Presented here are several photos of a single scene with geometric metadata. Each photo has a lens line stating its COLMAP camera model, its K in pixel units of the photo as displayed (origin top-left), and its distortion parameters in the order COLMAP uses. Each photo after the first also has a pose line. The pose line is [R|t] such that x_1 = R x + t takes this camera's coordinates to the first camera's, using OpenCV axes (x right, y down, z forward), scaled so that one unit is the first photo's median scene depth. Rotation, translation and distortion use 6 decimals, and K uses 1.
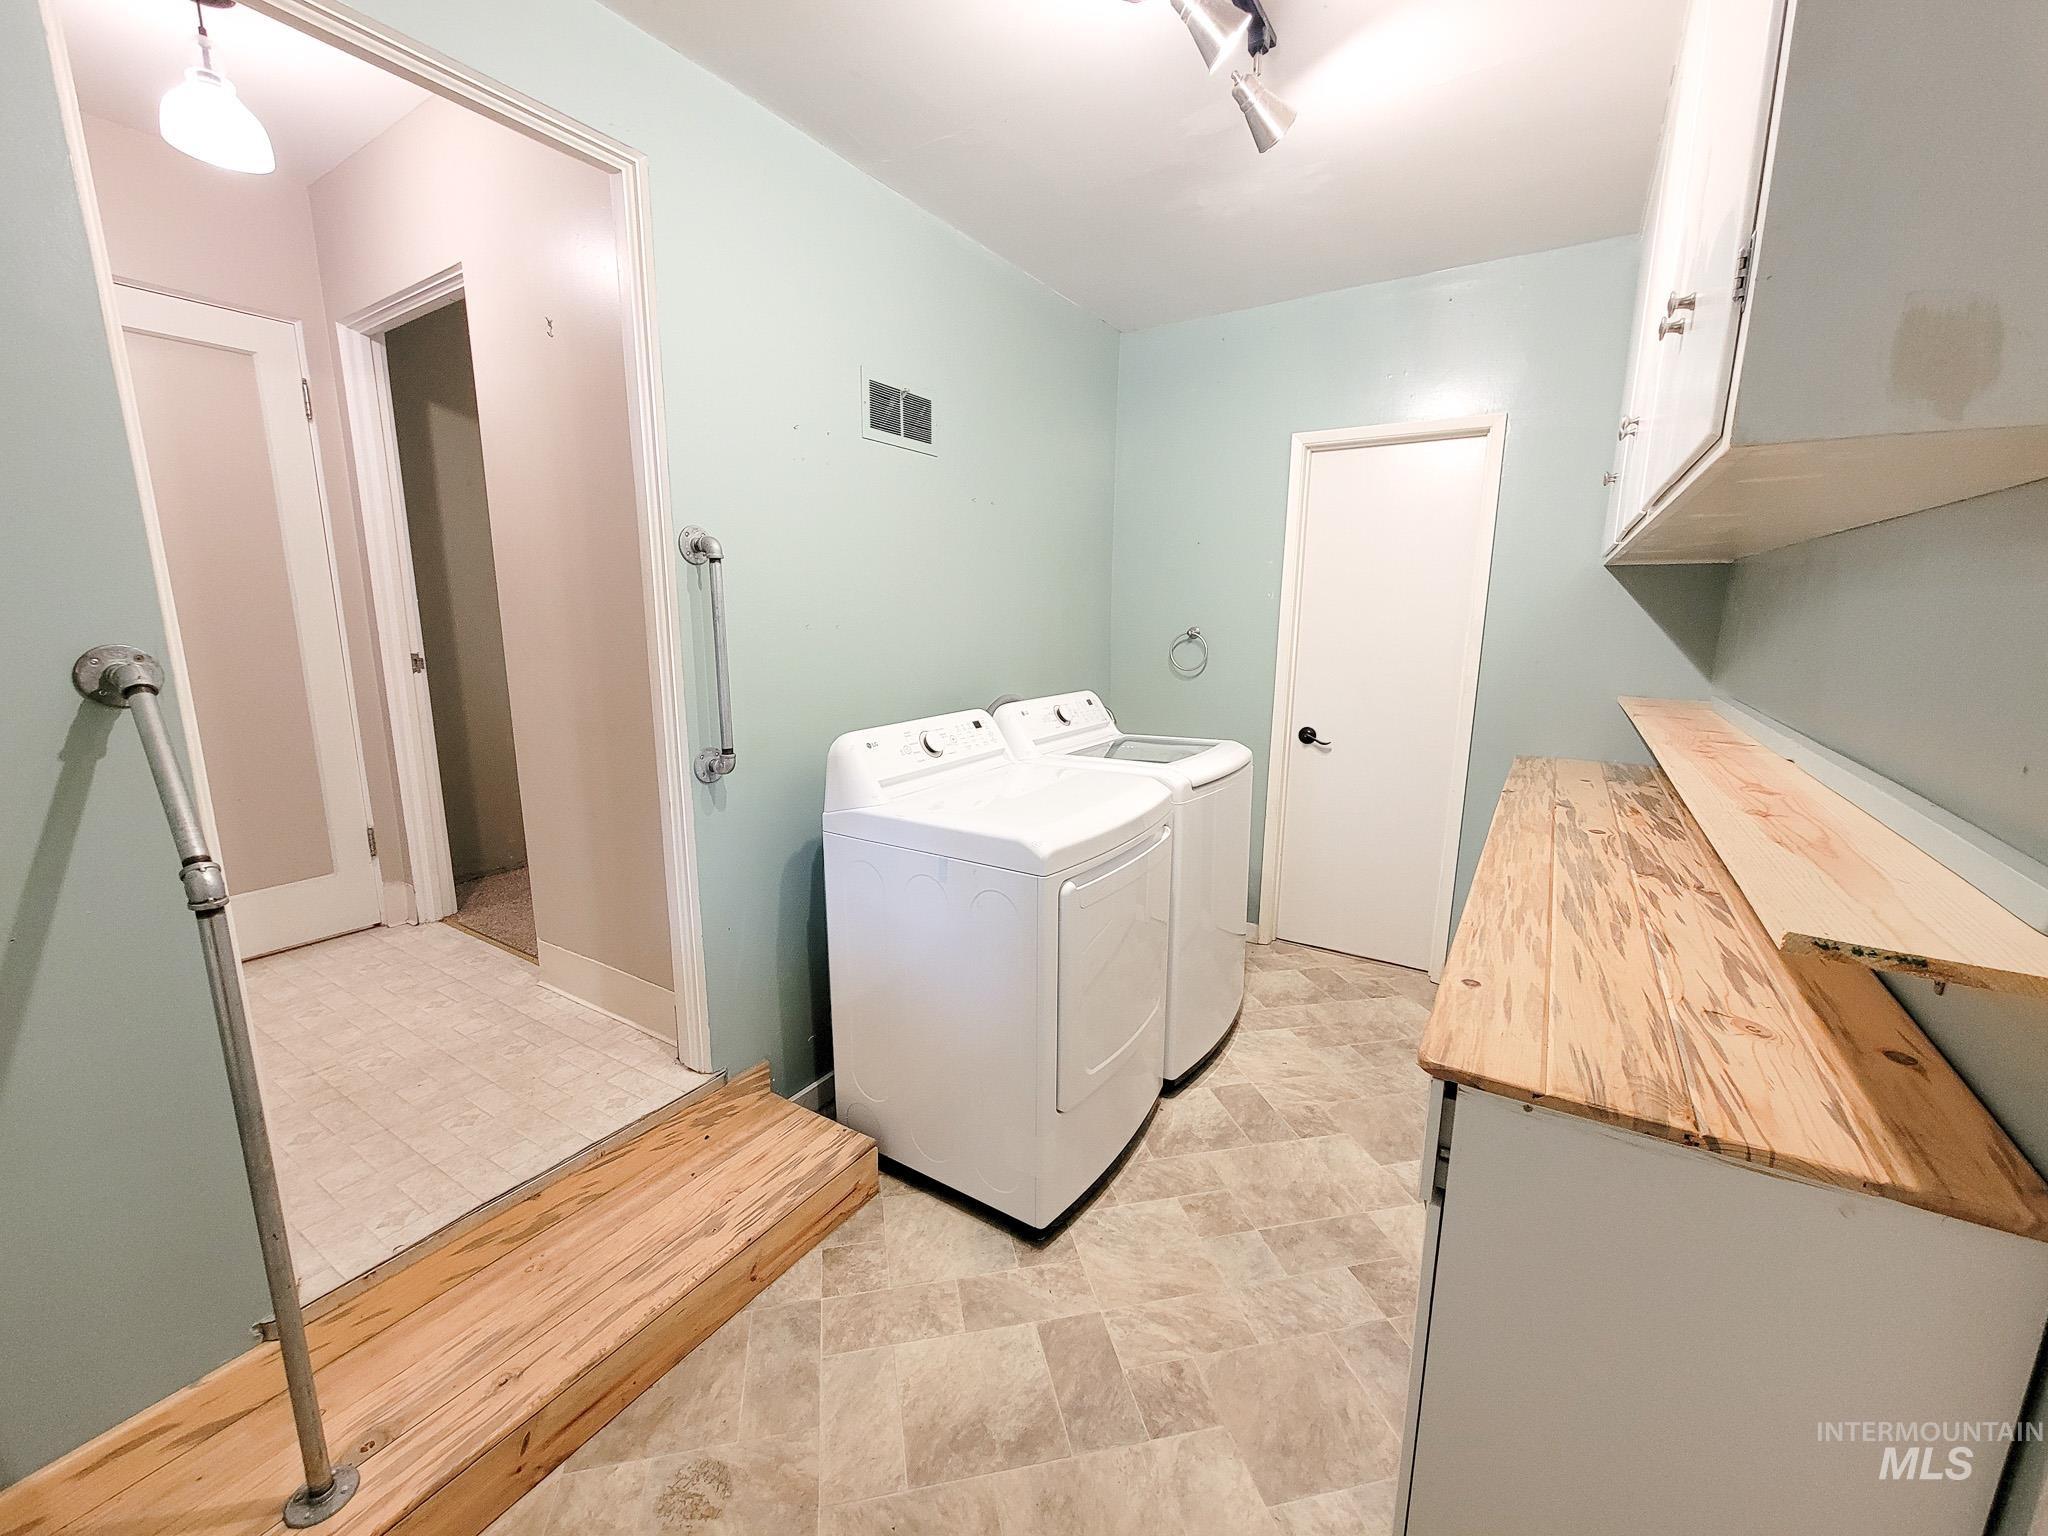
lens RADIAL K [[830.8, 0, 1006.2], [0, 830.8, 769.0], [0, 0, 1]] dist [-0.002873, -0.000859]
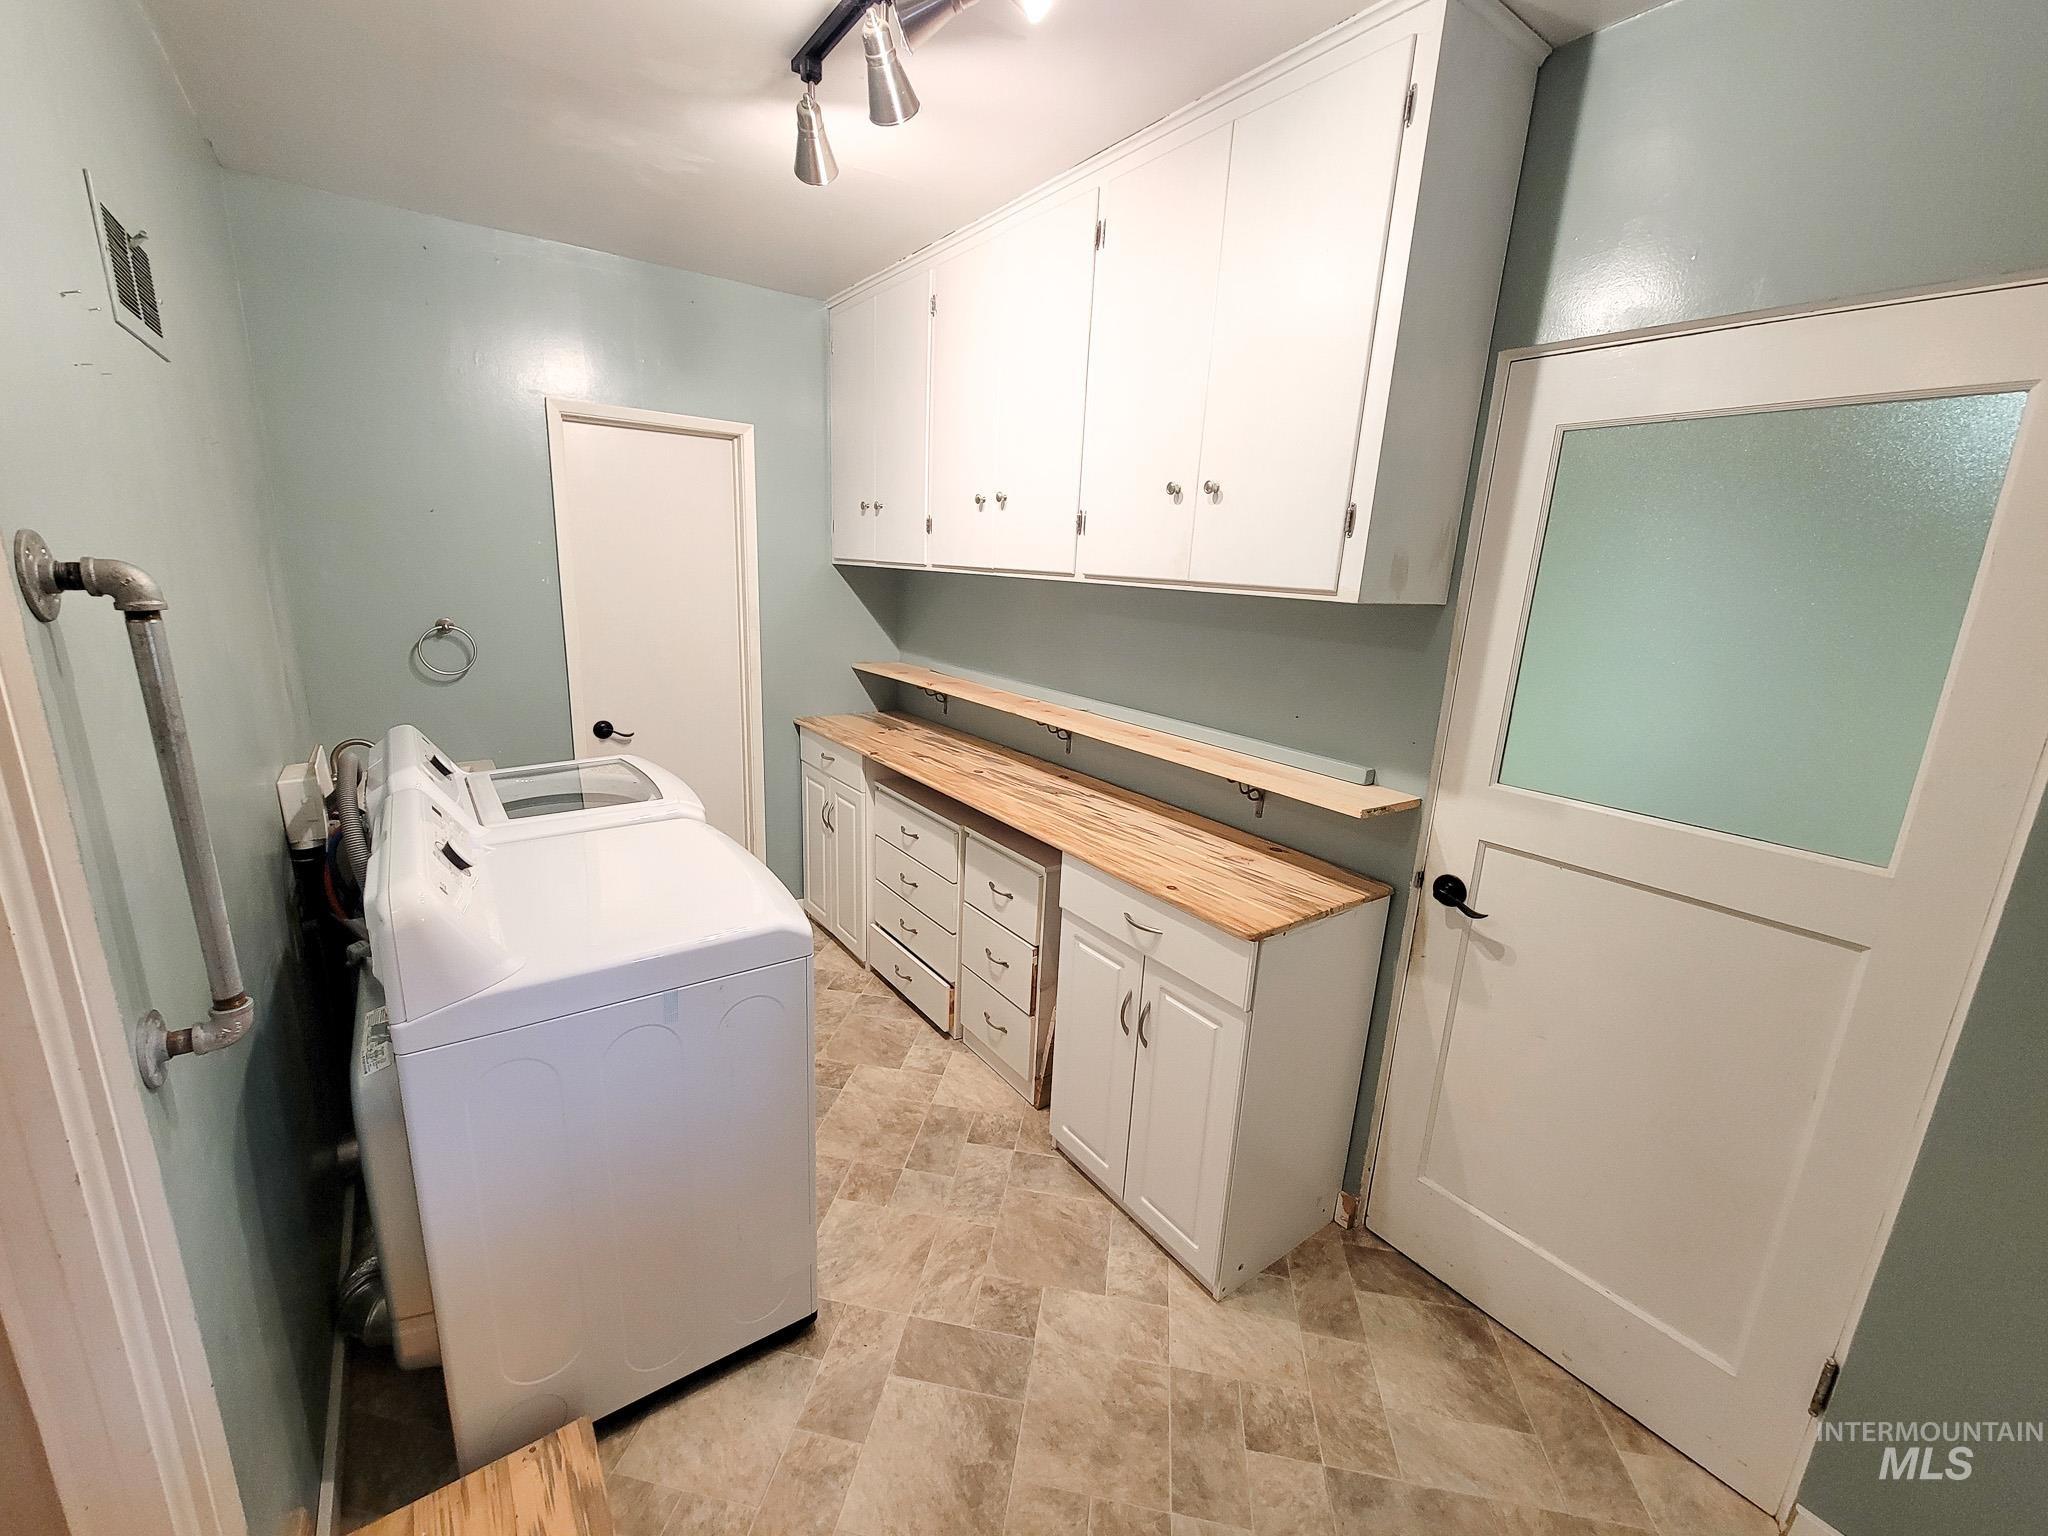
lens RADIAL K [[830.8, 0, 1006.2], [0, 830.8, 769.0], [0, 0, 1]] dist [-0.002873, -0.000859]
pose [[0.370335, -0.216085, 0.903415, -0.665687], [0.136513, 0.974667, 0.177168, -0.204917], [-0.918812, 0.057716, 0.390452, 0.442061]]
